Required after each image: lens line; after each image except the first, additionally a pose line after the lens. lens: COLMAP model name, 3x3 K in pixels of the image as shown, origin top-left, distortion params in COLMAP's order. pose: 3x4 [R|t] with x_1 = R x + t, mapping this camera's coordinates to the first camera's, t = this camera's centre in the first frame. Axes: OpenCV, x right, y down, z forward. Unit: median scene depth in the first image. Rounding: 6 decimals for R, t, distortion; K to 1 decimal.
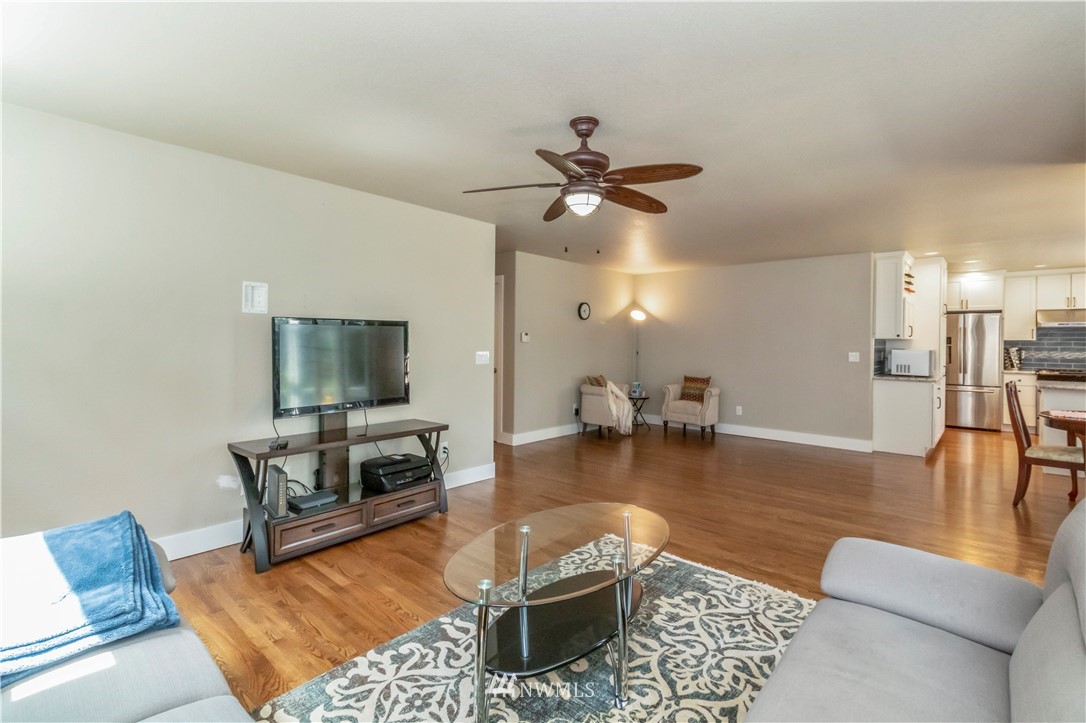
lens RADIAL K [[494.1, 0, 544.2], [0, 494.1, 343.7], [0, 0, 1]] dist [0.001399, 0.000303]
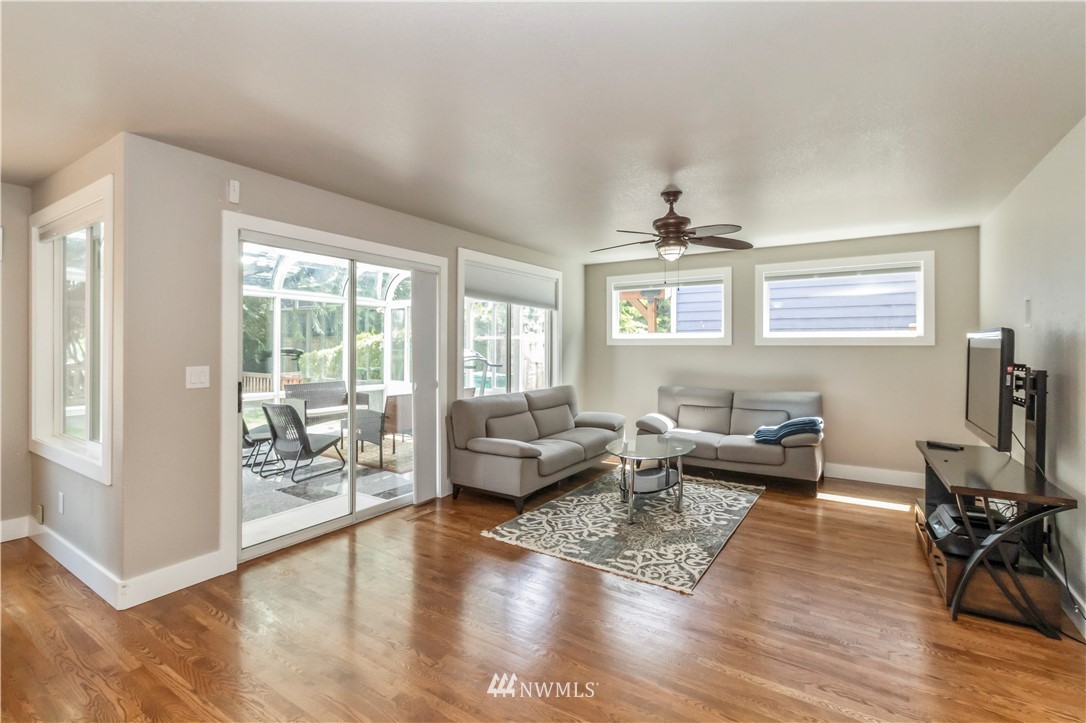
lens RADIAL K [[494.1, 0, 541.2], [0, 494.1, 351.9], [0, 0, 1]] dist [0.001399, 0.000303]
pose [[-0.987176, -0.010073, -0.159315, 0.682367], [-0.013175, 0.999743, 0.018427, -0.024764], [0.159089, 0.020290, -0.987056, 2.389656]]
